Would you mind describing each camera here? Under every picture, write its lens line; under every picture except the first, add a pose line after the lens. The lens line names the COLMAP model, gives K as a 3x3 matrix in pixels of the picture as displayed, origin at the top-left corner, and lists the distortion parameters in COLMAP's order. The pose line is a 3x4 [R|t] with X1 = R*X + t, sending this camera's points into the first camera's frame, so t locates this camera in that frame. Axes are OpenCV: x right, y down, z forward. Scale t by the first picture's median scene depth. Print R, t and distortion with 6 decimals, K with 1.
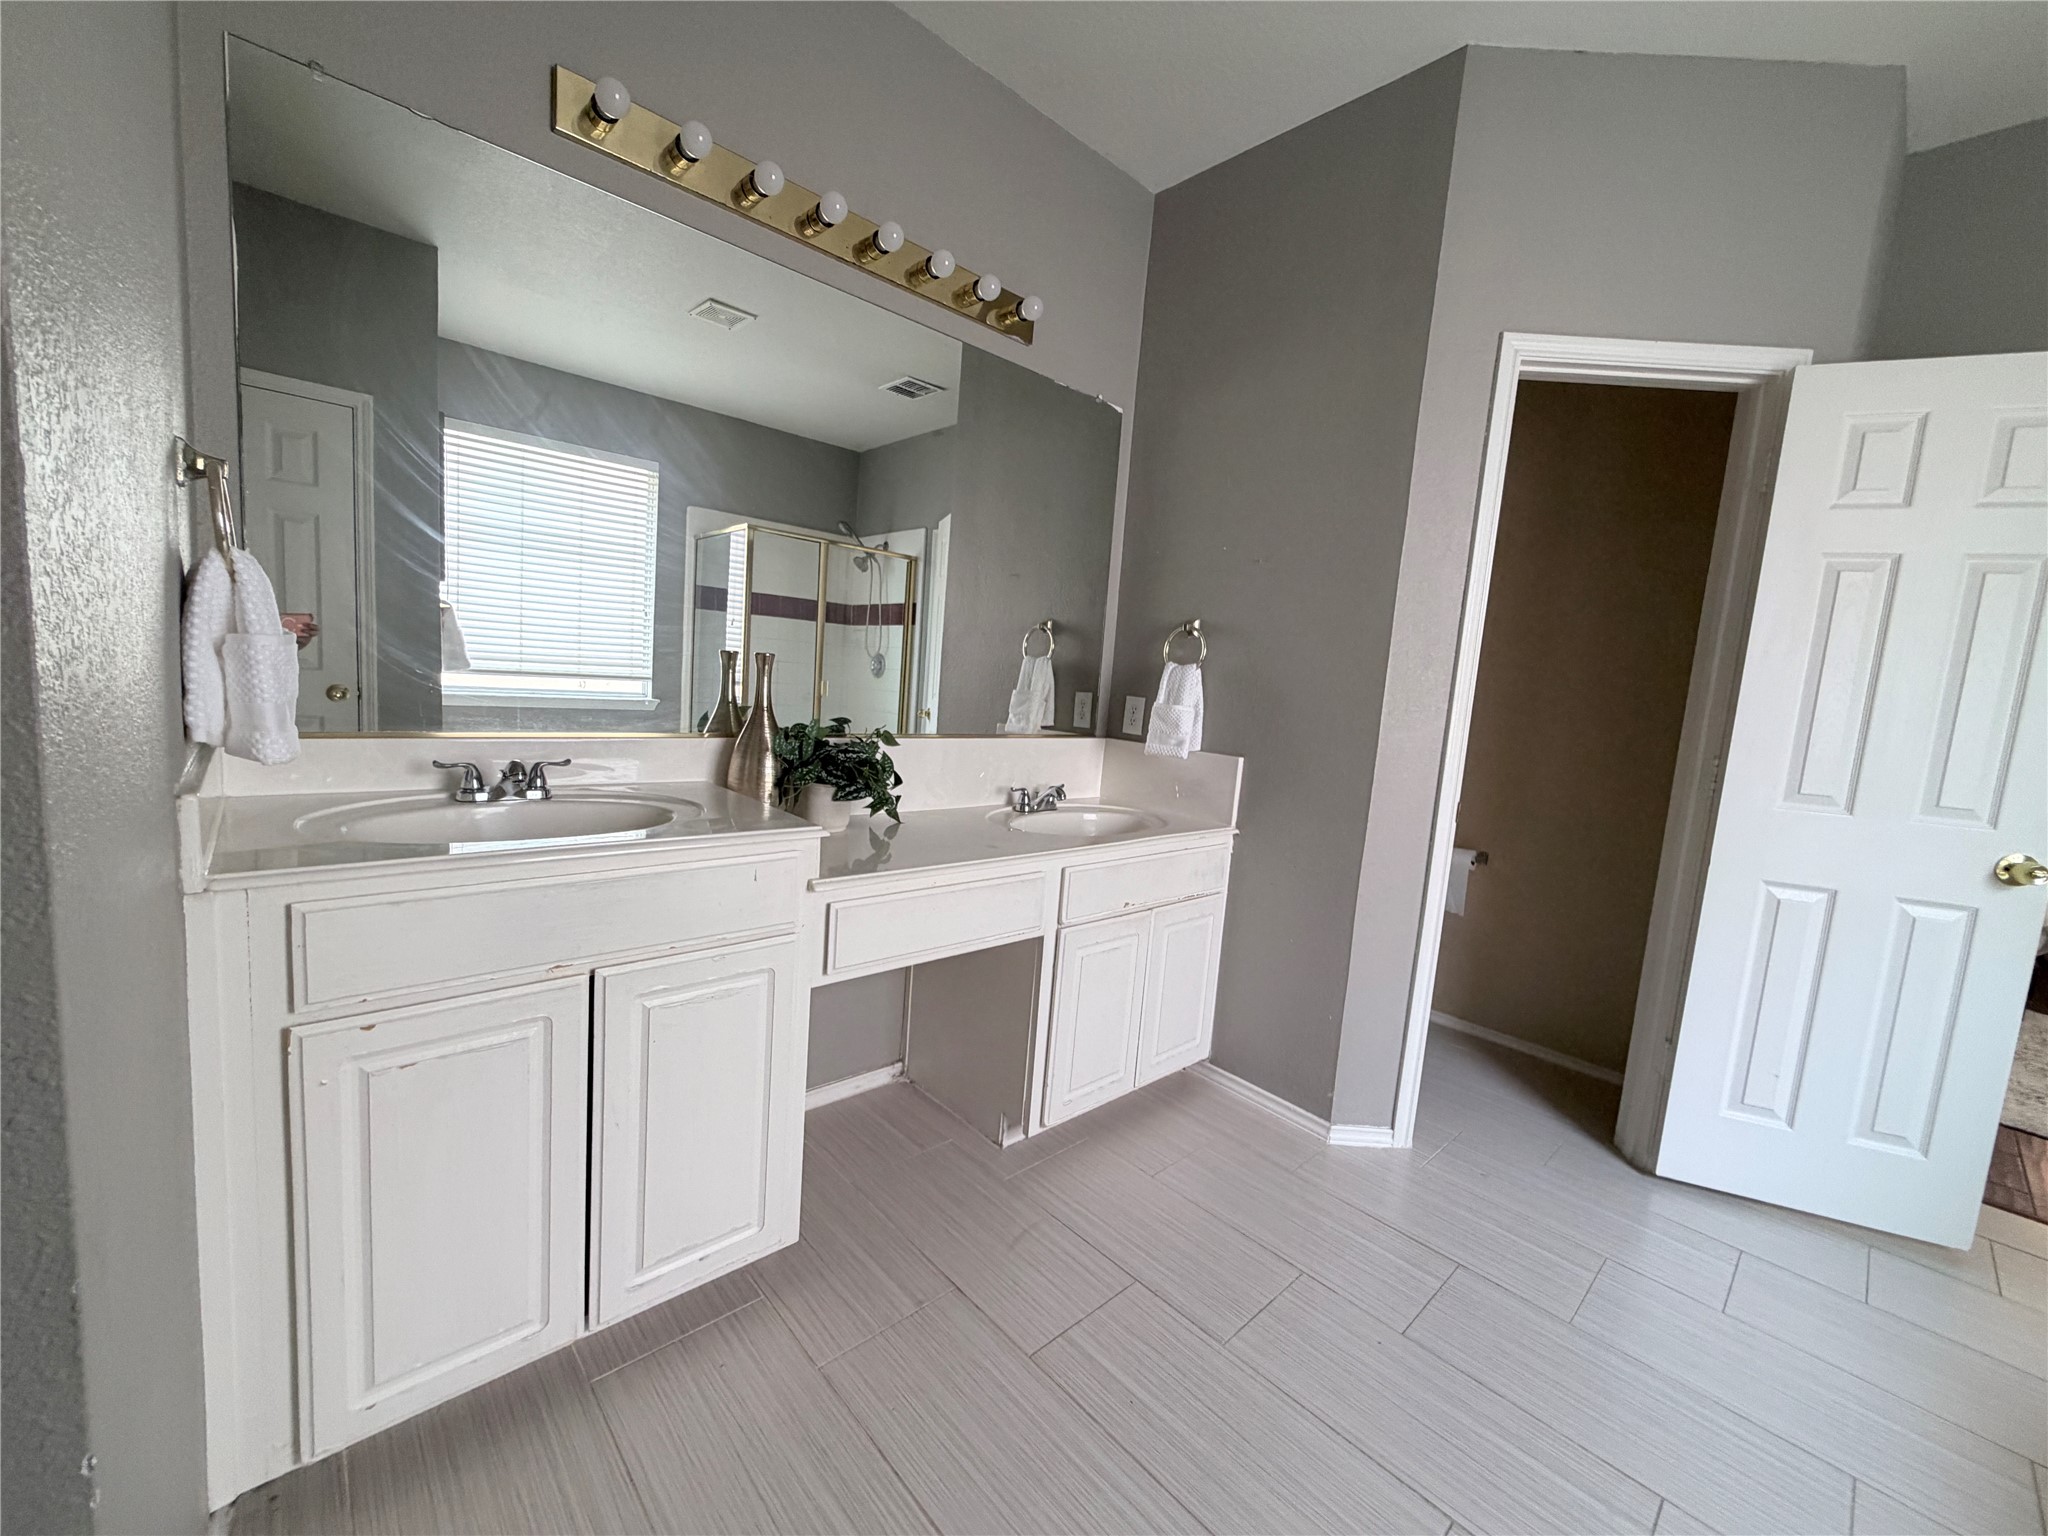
lens RADIAL K [[812.8, 0, 1021.3], [0, 812.8, 765.5], [0, 0, 1]] dist [0.000040, 0.000296]
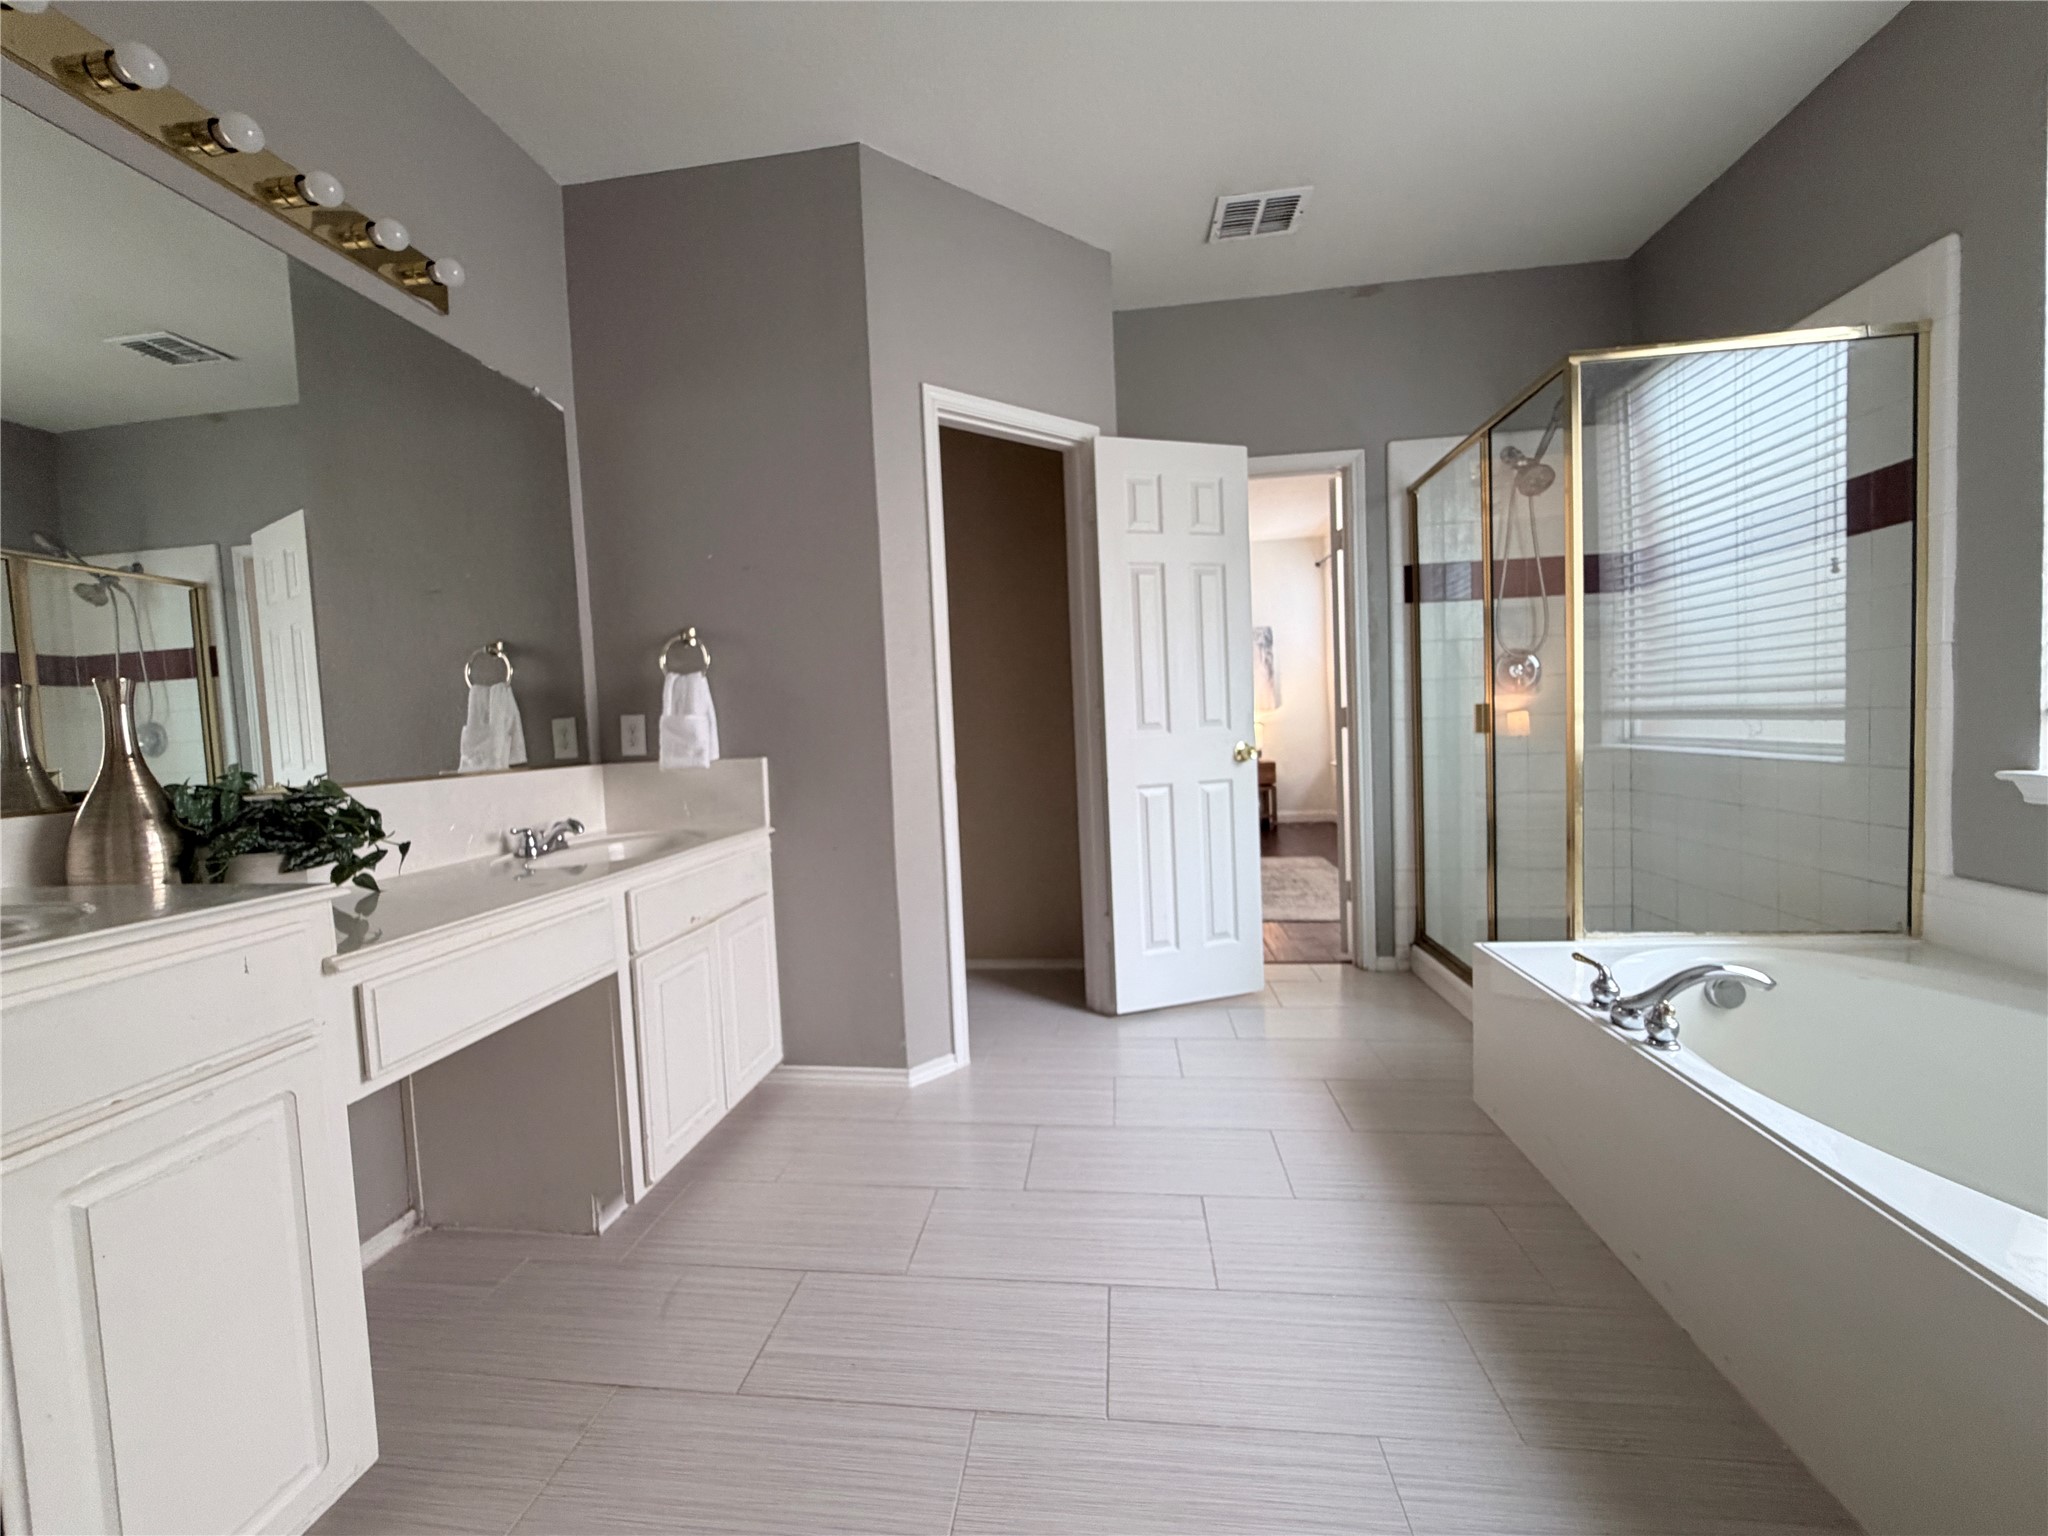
lens RADIAL K [[812.8, 0, 1015.3], [0, 812.8, 764.8], [0, 0, 1]] dist [0.000040, 0.000296]
pose [[0.760256, -0.142232, 0.633862, -0.154562], [0.173804, 0.984701, 0.012495, 0.045631], [-0.625941, 0.100669, 0.773345, 0.011932]]
